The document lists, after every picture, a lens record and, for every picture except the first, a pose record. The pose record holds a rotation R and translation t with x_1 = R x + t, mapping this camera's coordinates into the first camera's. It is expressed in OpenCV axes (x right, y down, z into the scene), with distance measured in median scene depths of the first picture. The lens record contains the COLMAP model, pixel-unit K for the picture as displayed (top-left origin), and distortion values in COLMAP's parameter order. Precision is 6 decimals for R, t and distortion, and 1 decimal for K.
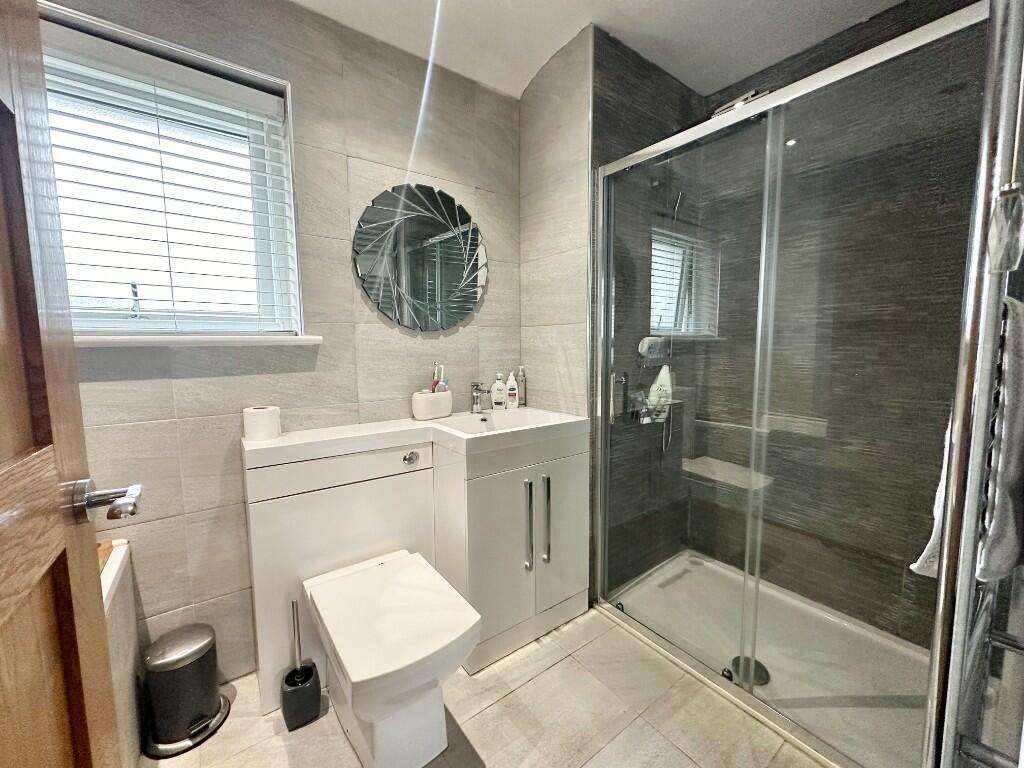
lens RADIAL K [[407.5, 0, 511.3], [0, 407.5, 384.8], [0, 0, 1]] dist [-0.006903, -0.000012]
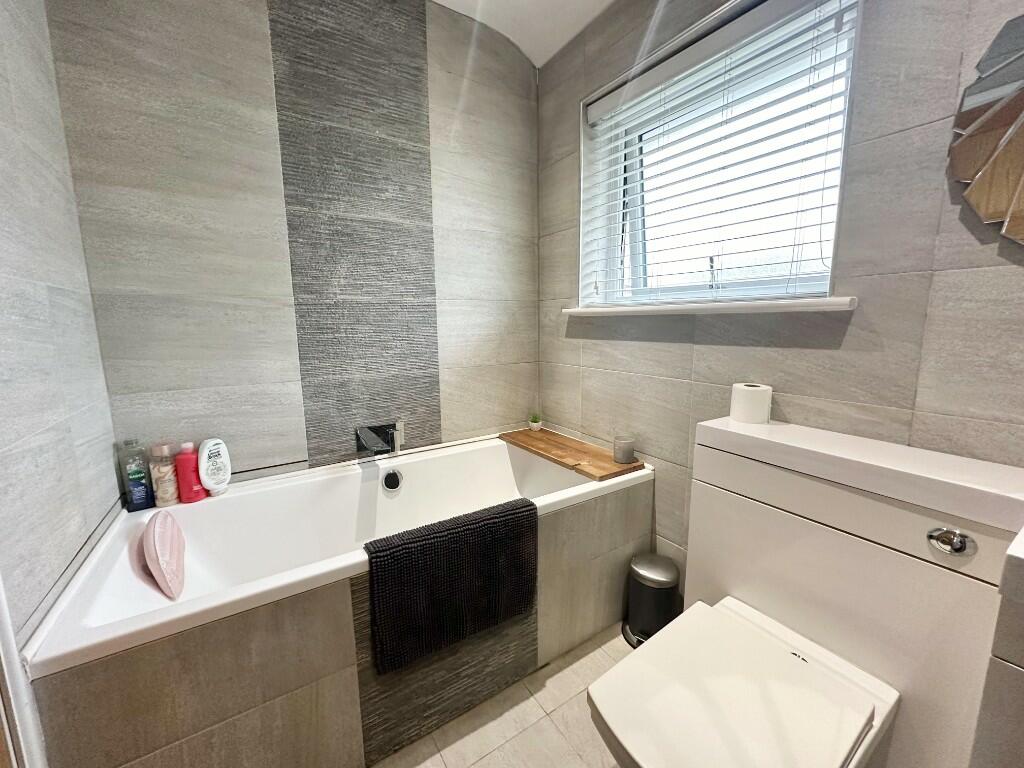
lens RADIAL K [[407.5, 0, 512.3], [0, 407.5, 380.5], [0, 0, 1]] dist [-0.006903, -0.000012]
pose [[-0.069803, 0.159852, -0.984670, 0.244561], [-0.081592, 0.982856, 0.165341, -0.050646], [0.994218, 0.091883, -0.055564, 0.497865]]
